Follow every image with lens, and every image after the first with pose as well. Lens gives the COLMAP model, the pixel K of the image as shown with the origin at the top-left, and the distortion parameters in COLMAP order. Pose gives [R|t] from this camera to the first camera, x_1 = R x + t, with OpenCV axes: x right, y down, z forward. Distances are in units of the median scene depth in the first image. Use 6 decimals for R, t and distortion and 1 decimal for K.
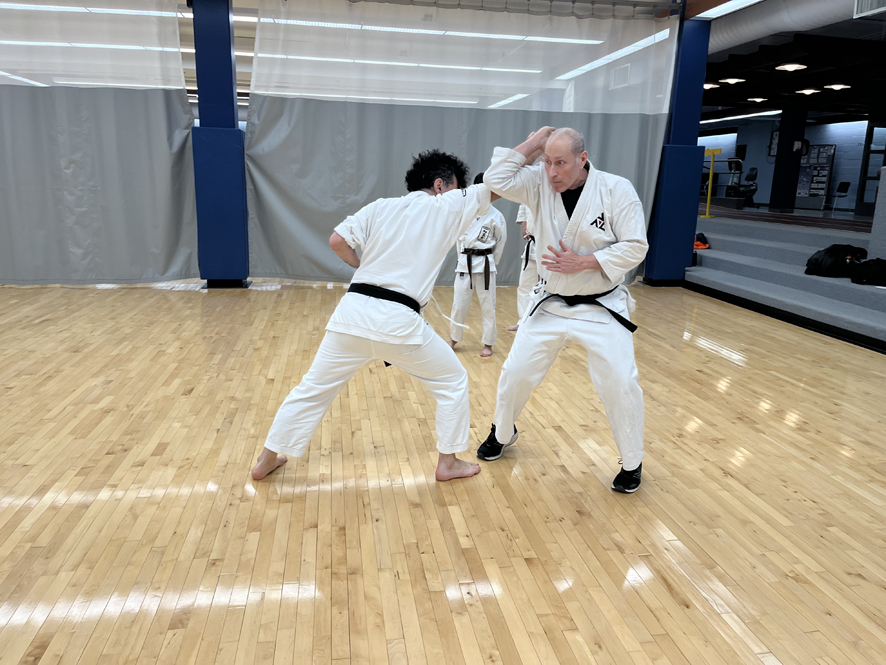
lens RADIAL K [[668.7, 0, 450.2], [0, 668.7, 335.5], [0, 0, 1]] dist [0.069439, -0.099512]
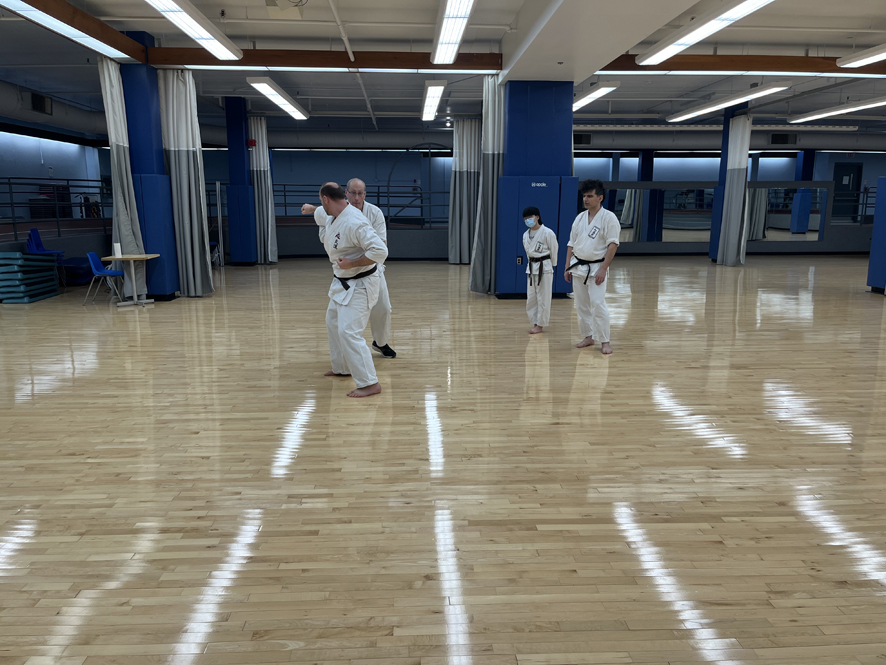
lens RADIAL K [[668.7, 0, 441.4], [0, 668.7, 334.4], [0, 0, 1]] dist [0.069439, -0.099512]
pose [[-0.120403, 0.164668, -0.978973, 0.412399], [-0.227965, 0.955207, 0.188707, -0.040283], [0.966196, 0.245893, -0.077472, 0.173604]]
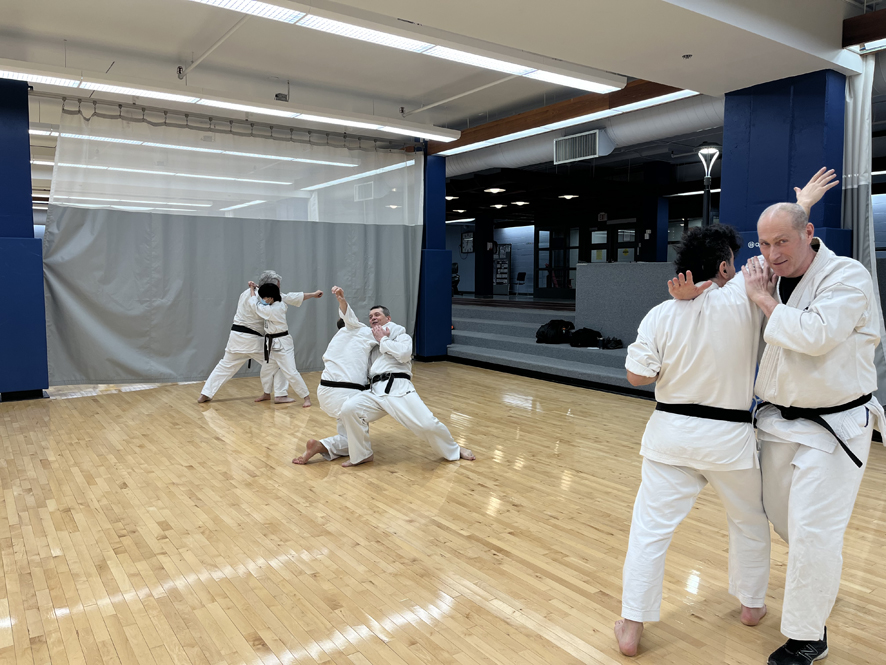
lens RADIAL K [[668.7, 0, 438.1], [0, 668.7, 327.7], [0, 0, 1]] dist [0.069439, -0.099512]
pose [[0.906846, -0.059856, 0.417191, -0.205464], [0.119789, 0.985645, -0.118970, 0.013162], [-0.404081, 0.157862, 0.900998, -0.118114]]
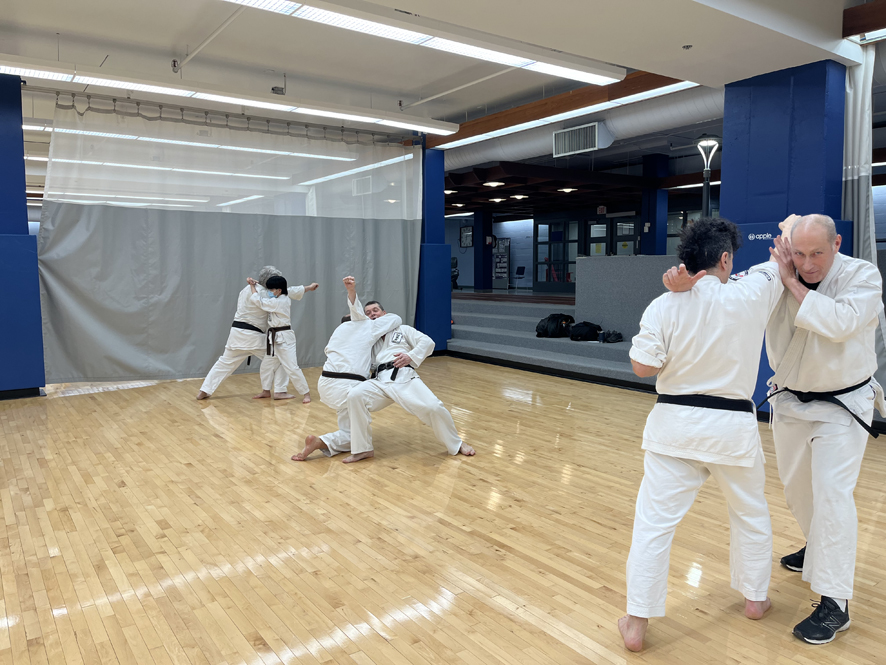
lens RADIAL K [[668.7, 0, 442.9], [0, 668.7, 329.1], [0, 0, 1]] dist [0.069439, -0.099512]
pose [[0.902968, -0.070440, 0.423895, -0.204171], [0.127678, 0.985902, -0.108145, 0.012487], [-0.410301, 0.151773, 0.899232, -0.113176]]
